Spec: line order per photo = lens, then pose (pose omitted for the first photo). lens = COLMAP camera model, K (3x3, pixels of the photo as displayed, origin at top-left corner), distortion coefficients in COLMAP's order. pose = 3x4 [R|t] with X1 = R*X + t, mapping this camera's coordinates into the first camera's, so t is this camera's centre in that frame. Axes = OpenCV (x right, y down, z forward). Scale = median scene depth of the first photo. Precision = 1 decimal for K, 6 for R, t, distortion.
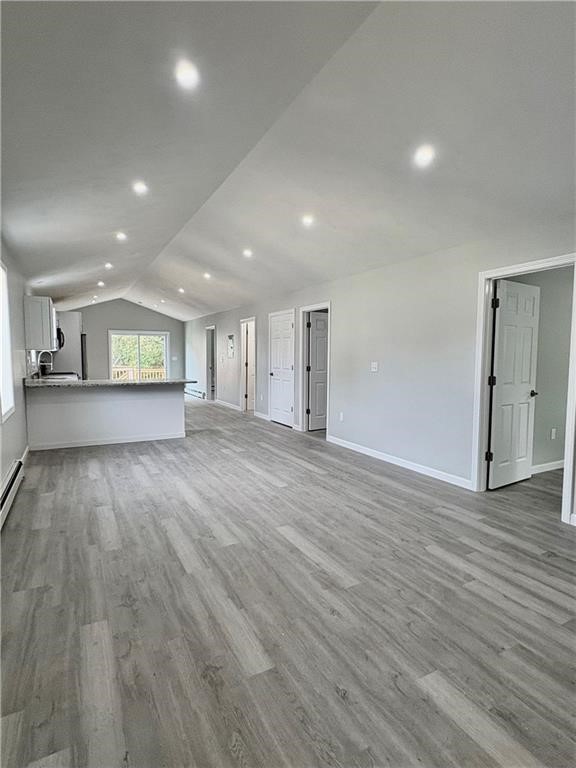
lens RADIAL K [[394.8, 0, 287.4], [0, 394.8, 396.5], [0, 0, 1]] dist [-0.000635, 0.000168]
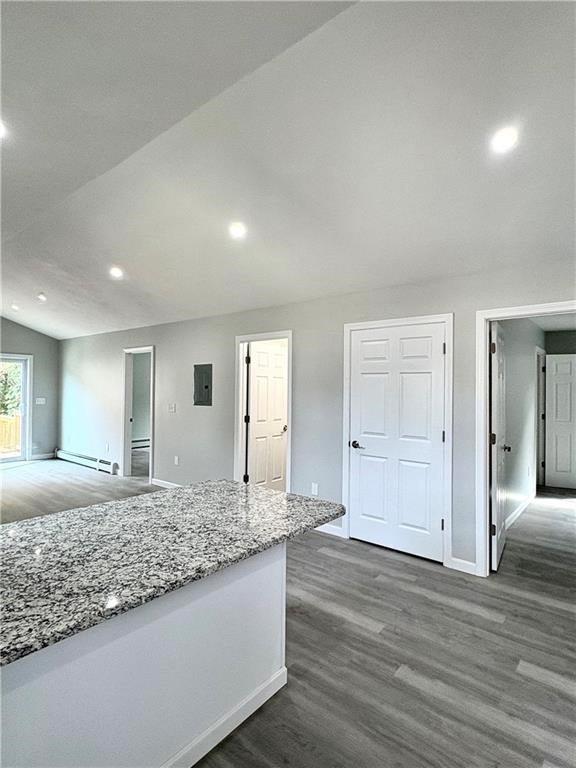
lens RADIAL K [[394.8, 0, 287.4], [0, 394.8, 396.5], [0, 0, 1]] dist [-0.000635, 0.000168]
pose [[0.921041, 0.030589, 0.388262, -0.220099], [0.011484, 0.994344, -0.105581, -0.045196], [-0.389295, 0.101703, 0.915481, 0.401631]]
